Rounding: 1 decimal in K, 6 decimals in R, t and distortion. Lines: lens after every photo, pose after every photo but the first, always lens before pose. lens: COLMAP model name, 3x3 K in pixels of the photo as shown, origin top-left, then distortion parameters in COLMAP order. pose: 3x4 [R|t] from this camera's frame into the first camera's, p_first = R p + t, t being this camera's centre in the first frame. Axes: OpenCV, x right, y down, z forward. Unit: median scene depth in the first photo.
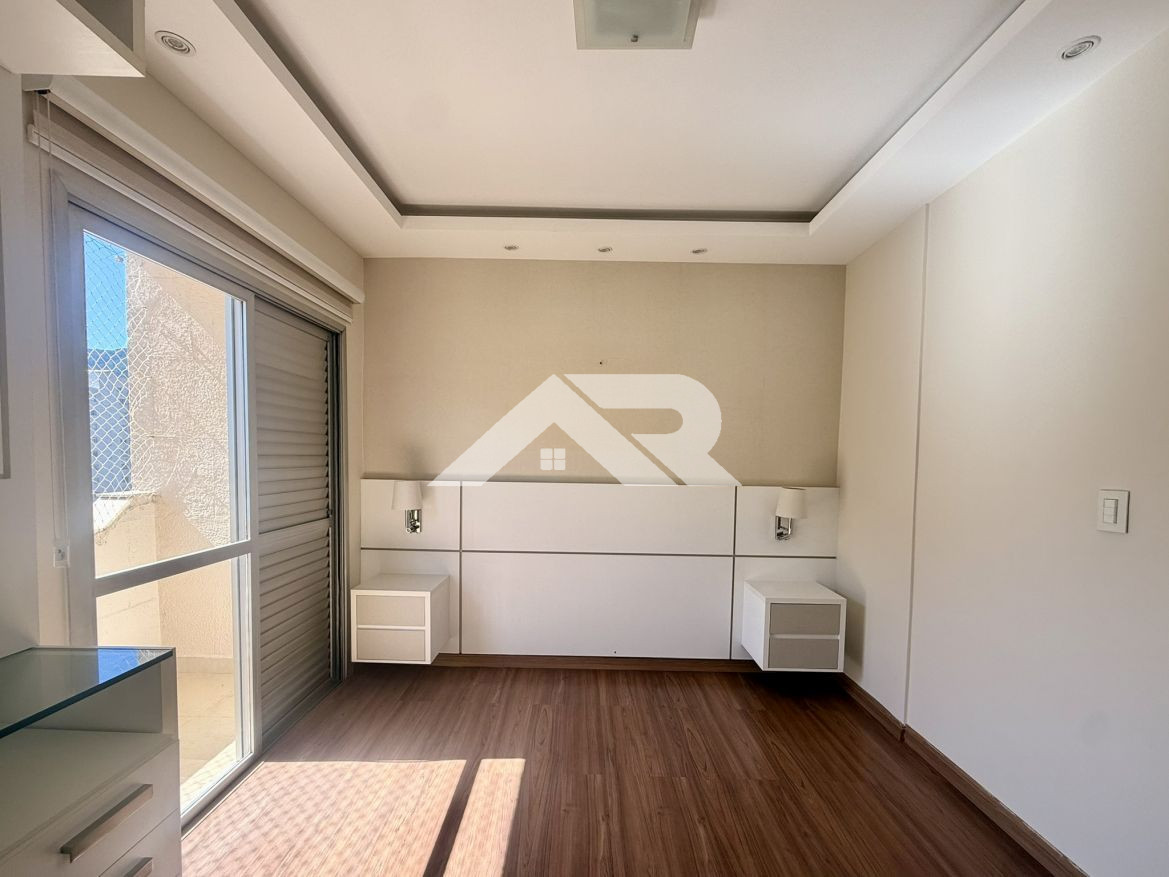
lens RADIAL K [[503.9, 0, 585.7], [0, 503.9, 480.4], [0, 0, 1]] dist [0.001088, 0.000128]
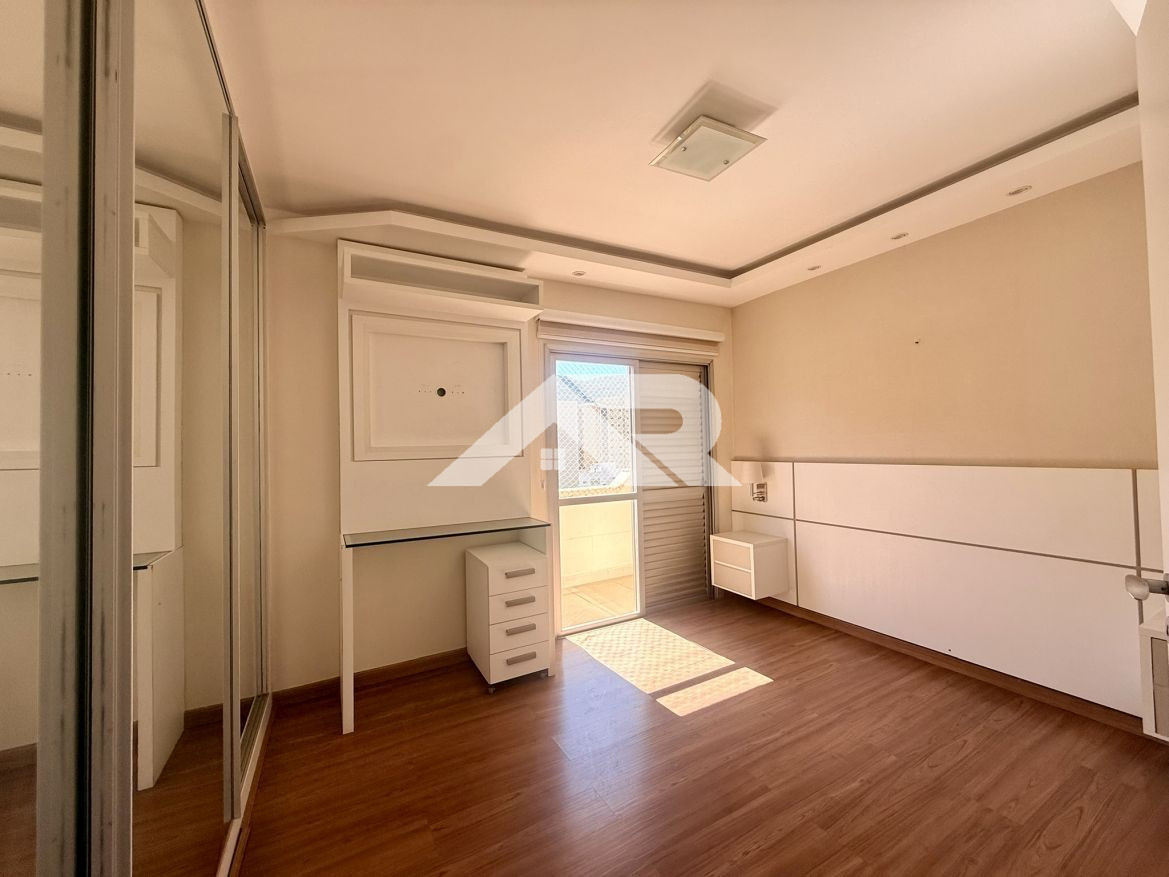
lens RADIAL K [[465.8, 0, 584.5], [0, 465.8, 438.5], [0, 0, 1]] dist [-0.000366, -0.000065]
pose [[0.490648, -0.044328, -0.870230, 0.554068], [-0.012906, 0.998226, -0.058125, 0.017339], [0.871262, 0.039750, 0.489206, -0.007513]]
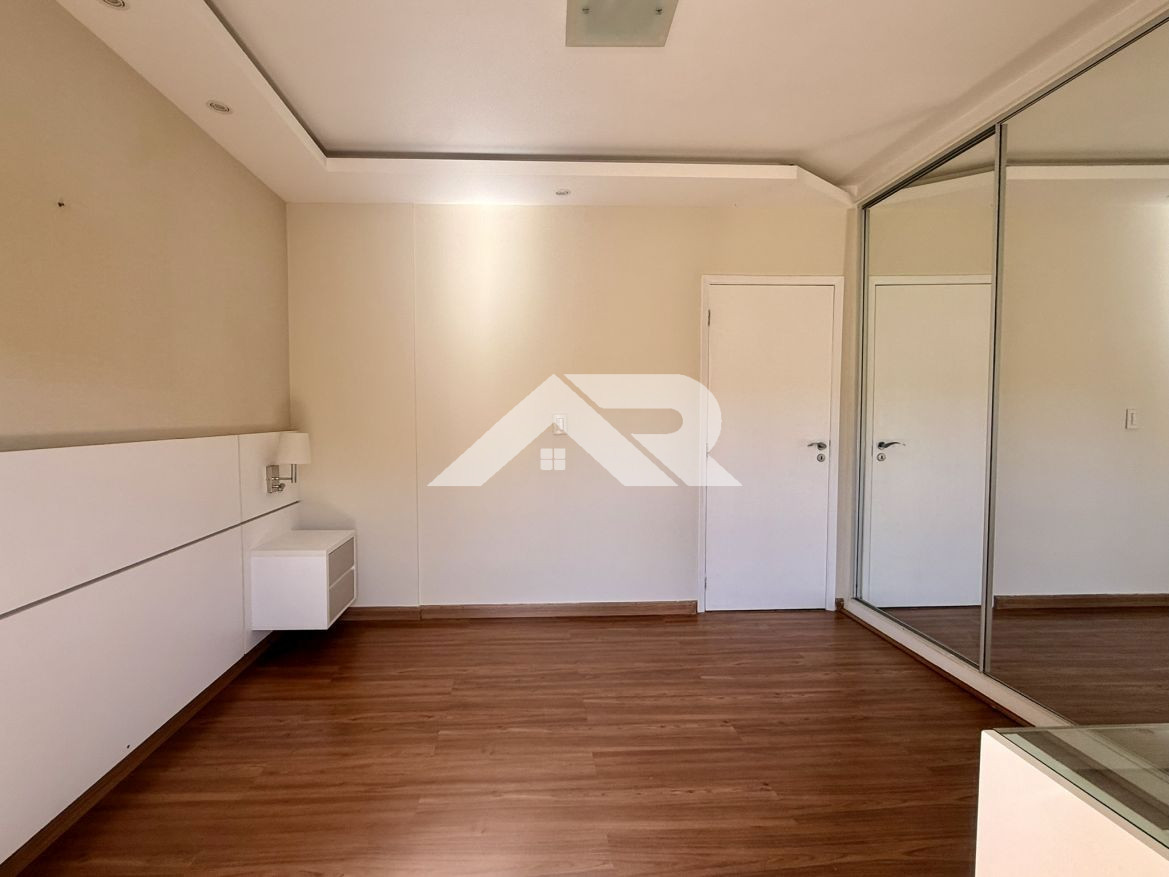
lens RADIAL K [[501.9, 0, 546.3], [0, 501.9, 433.0], [0, 0, 1]] dist [-0.001674, -0.000321]
pose [[-0.038960, -0.056494, 0.997643, -0.557308], [0.048297, 0.997127, 0.058350, -0.015167], [-0.998073, 0.050457, -0.036119, 0.618921]]
